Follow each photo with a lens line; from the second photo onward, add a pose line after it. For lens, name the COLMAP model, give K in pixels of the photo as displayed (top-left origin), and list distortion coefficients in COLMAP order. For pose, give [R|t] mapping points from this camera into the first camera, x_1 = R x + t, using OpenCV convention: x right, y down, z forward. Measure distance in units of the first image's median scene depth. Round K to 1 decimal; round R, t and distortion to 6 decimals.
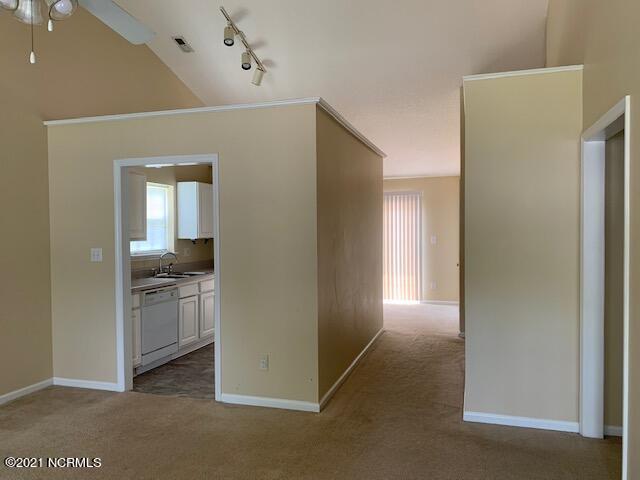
lens RADIAL K [[482.4, 0, 320.0], [0, 482.4, 240.0], [0, 0, 1]] dist [-0.004891, -0.001928]
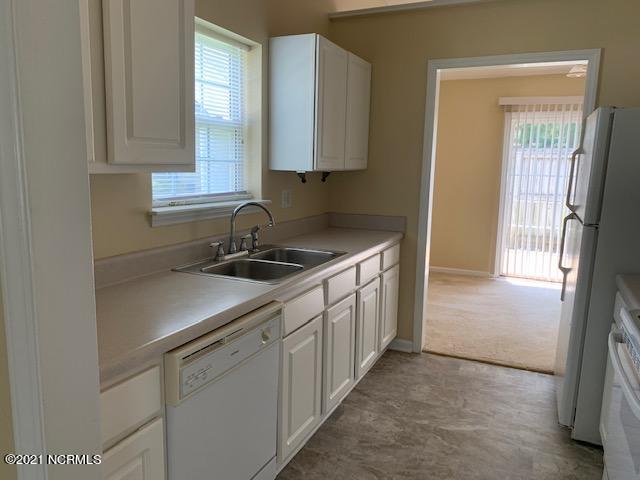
lens RADIAL K [[485.5, 0, 320.0], [0, 485.5, 240.0], [0, 0, 1]] dist [-0.065925, -0.002643]
pose [[0.989598, 0.041425, -0.137768, -0.202341], [-0.023655, 0.991466, 0.128205, 0.003346], [0.141903, -0.123612, 0.982132, 0.611815]]
